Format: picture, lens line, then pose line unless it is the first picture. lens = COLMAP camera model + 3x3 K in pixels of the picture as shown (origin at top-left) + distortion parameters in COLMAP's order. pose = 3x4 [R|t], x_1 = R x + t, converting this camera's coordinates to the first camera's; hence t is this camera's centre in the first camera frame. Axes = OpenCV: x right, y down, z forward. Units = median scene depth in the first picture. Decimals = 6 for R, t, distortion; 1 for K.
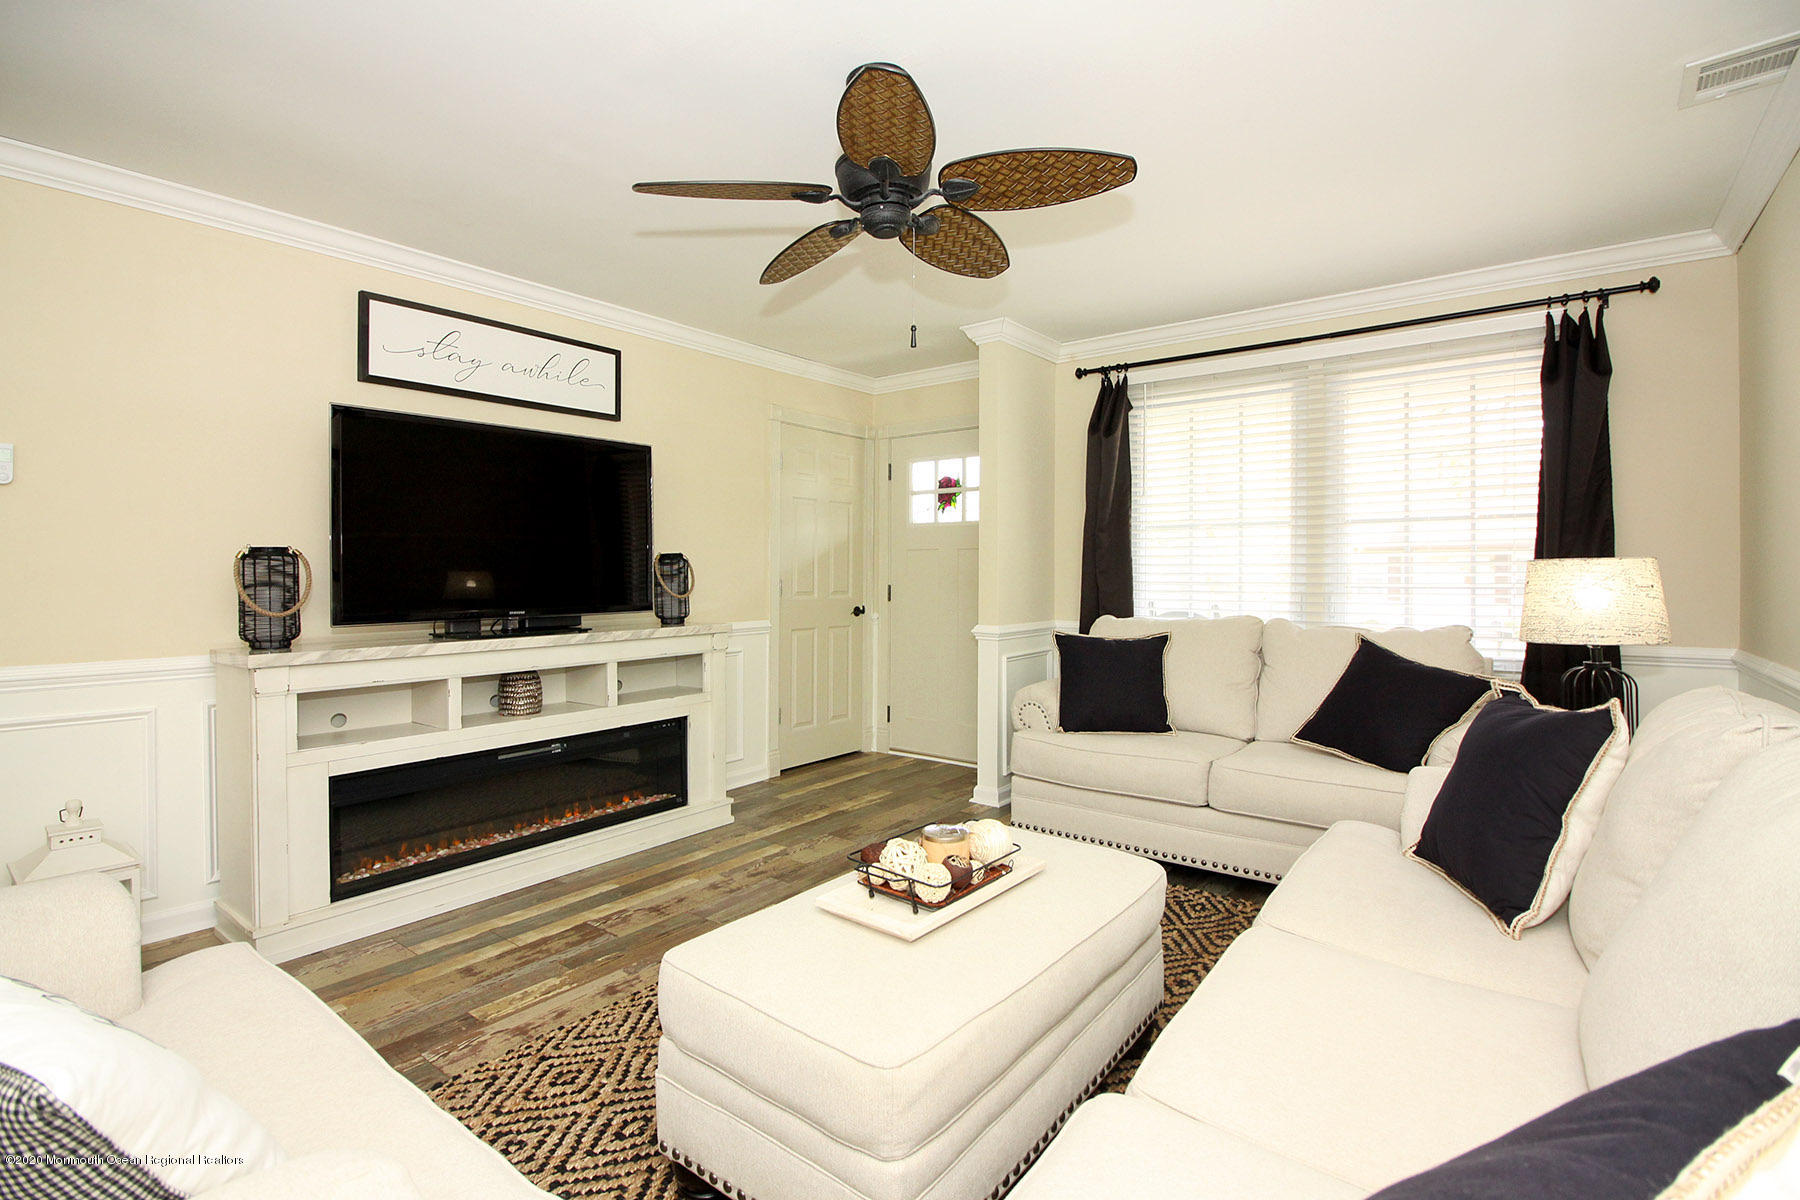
lens RADIAL K [[829.7, 0, 900.0], [0, 829.7, 600.0], [0, 0, 1]] dist [-0.011916, -0.000201]
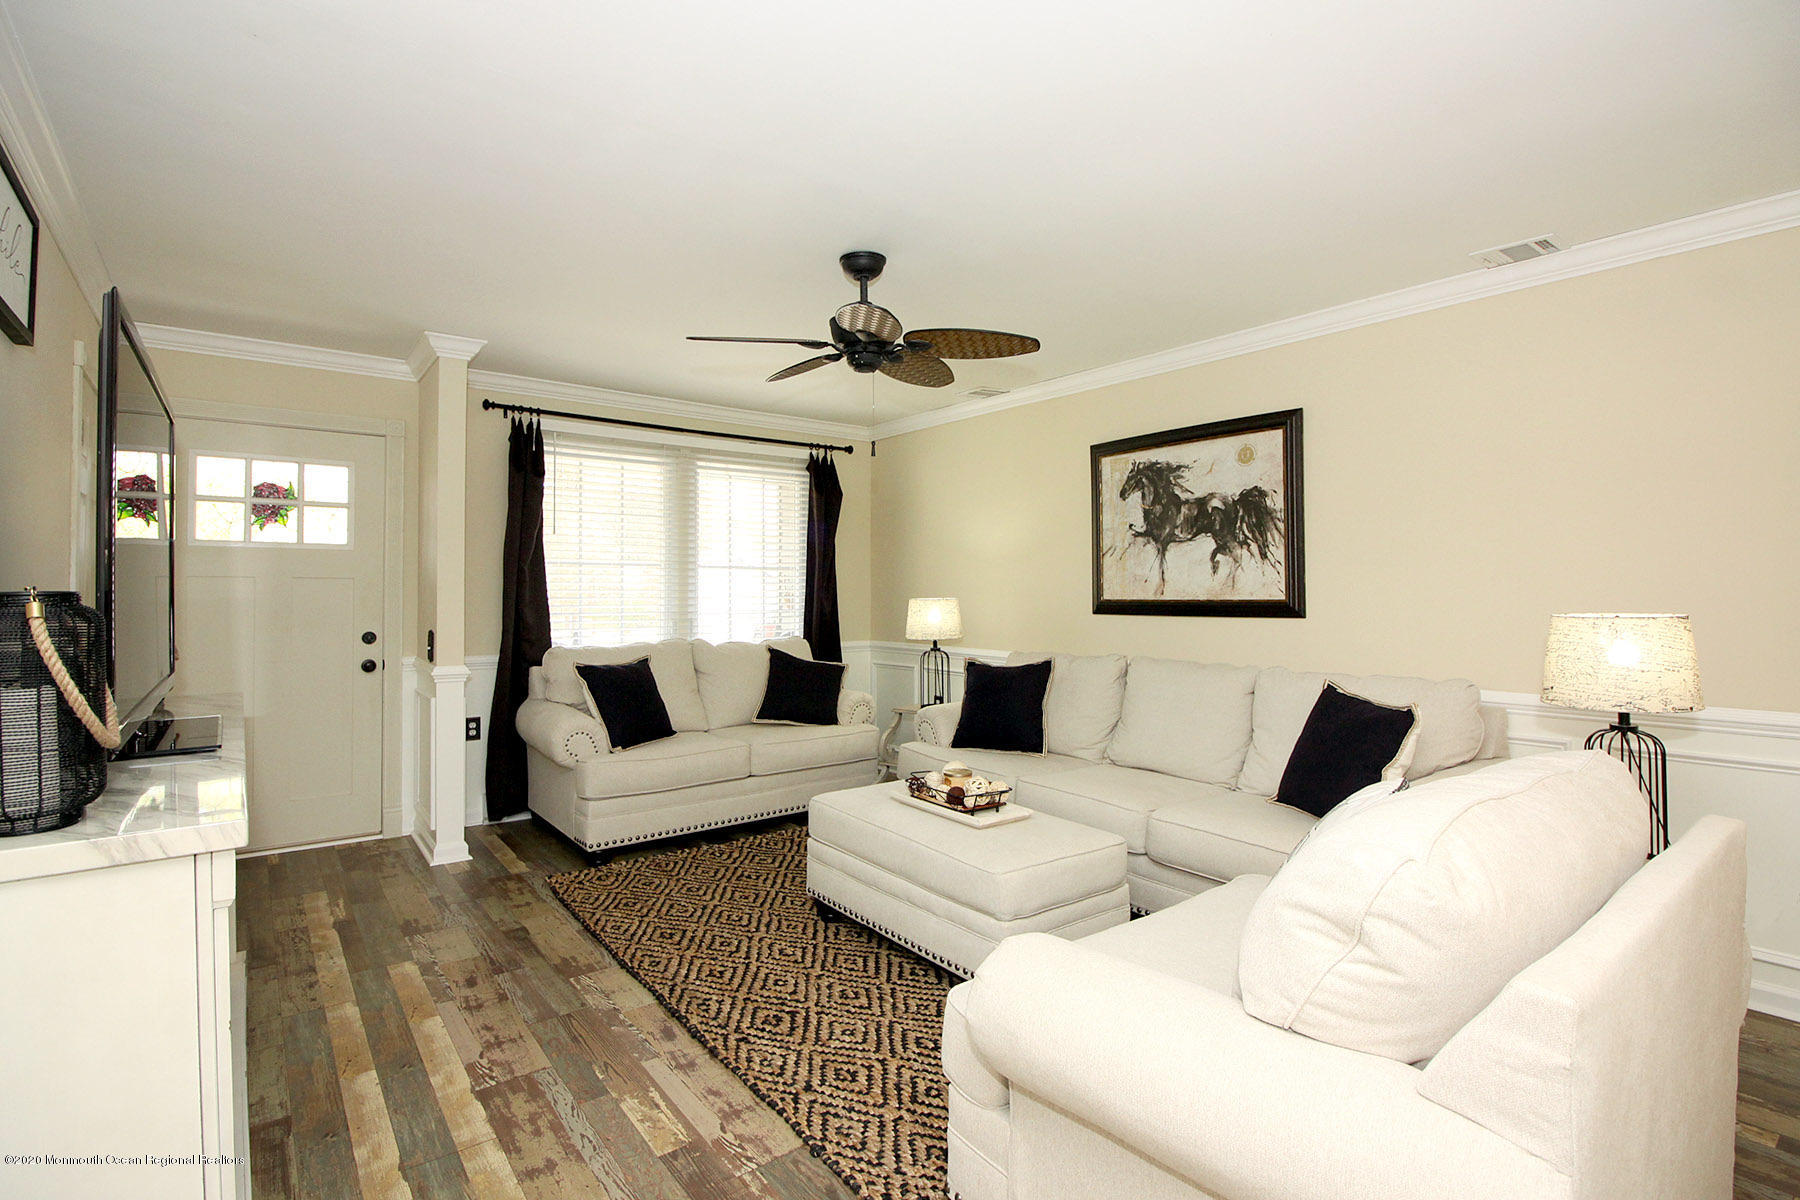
lens RADIAL K [[858.8, 0, 900.0], [0, 858.8, 600.0], [0, 0, 1]] dist [-0.013676, -0.001006]
pose [[0.250776, -0.009542, 0.967998, -0.883525], [0.031288, 0.999509, 0.001747, -0.035612], [-0.967539, 0.029848, 0.250951, 0.367371]]
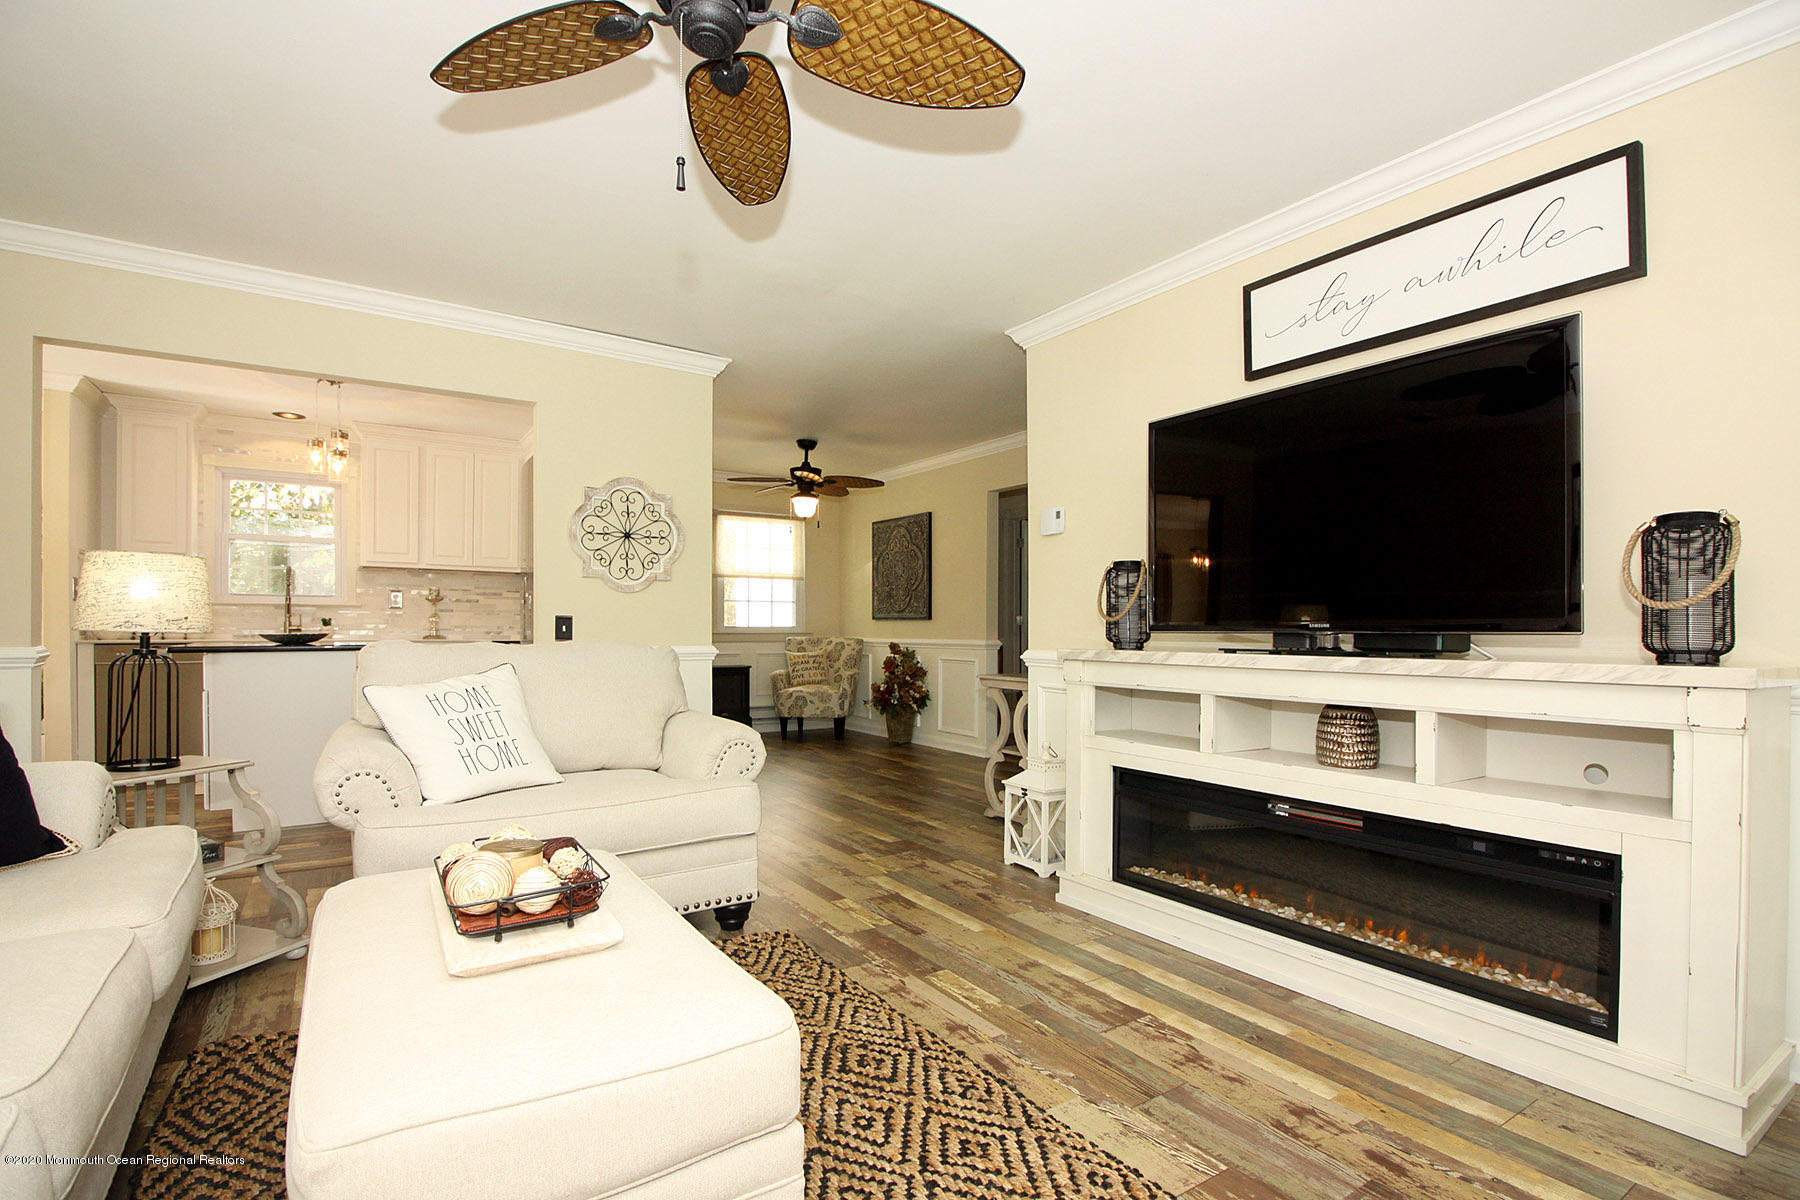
lens RADIAL K [[833.4, 0, 873.1], [0, 833.4, 652.9], [0, 0, 1]] dist [-0.030922, -0.000422]
pose [[-0.341283, 0.022488, -0.939691, 0.369848], [-0.040890, 0.998412, 0.038744, 0.027705], [0.939071, 0.051646, -0.339822, 0.867704]]
